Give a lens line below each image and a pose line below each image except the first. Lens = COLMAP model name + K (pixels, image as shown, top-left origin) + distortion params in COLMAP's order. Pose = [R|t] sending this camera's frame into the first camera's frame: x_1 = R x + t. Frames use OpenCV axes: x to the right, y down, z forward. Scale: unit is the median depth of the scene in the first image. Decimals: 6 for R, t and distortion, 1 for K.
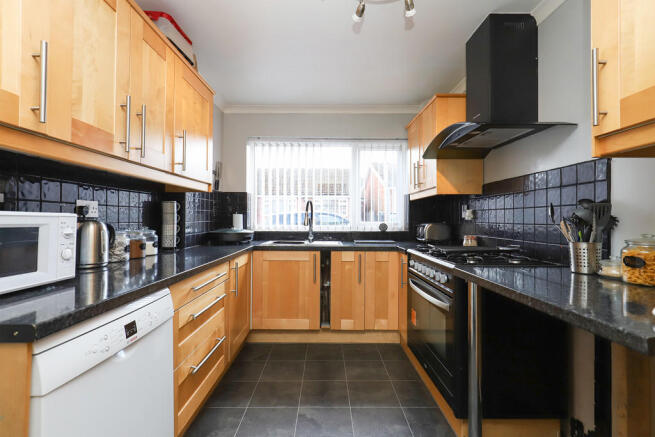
lens RADIAL K [[302.8, 0, 329.2], [0, 302.8, 214.0], [0, 0, 1]] dist [0.006090, 0.000101]
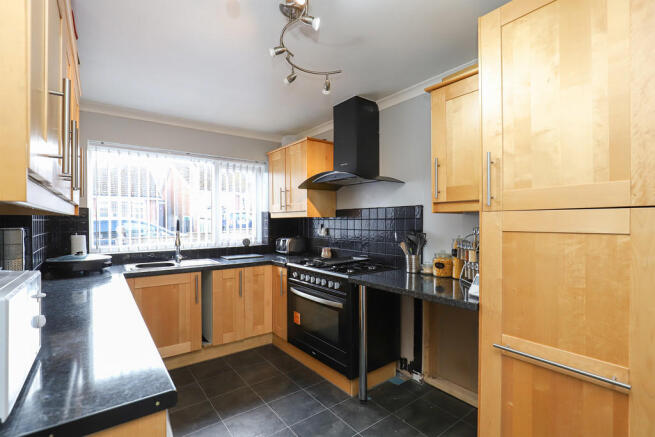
lens RADIAL K [[302.8, 0, 320.7], [0, 302.8, 222.7], [0, 0, 1]] dist [0.006090, 0.000101]
pose [[0.810293, -0.009840, 0.585942, -0.336496], [-0.002987, 0.999777, 0.020921, -0.069470], [-0.586017, -0.018702, 0.810083, -0.051073]]
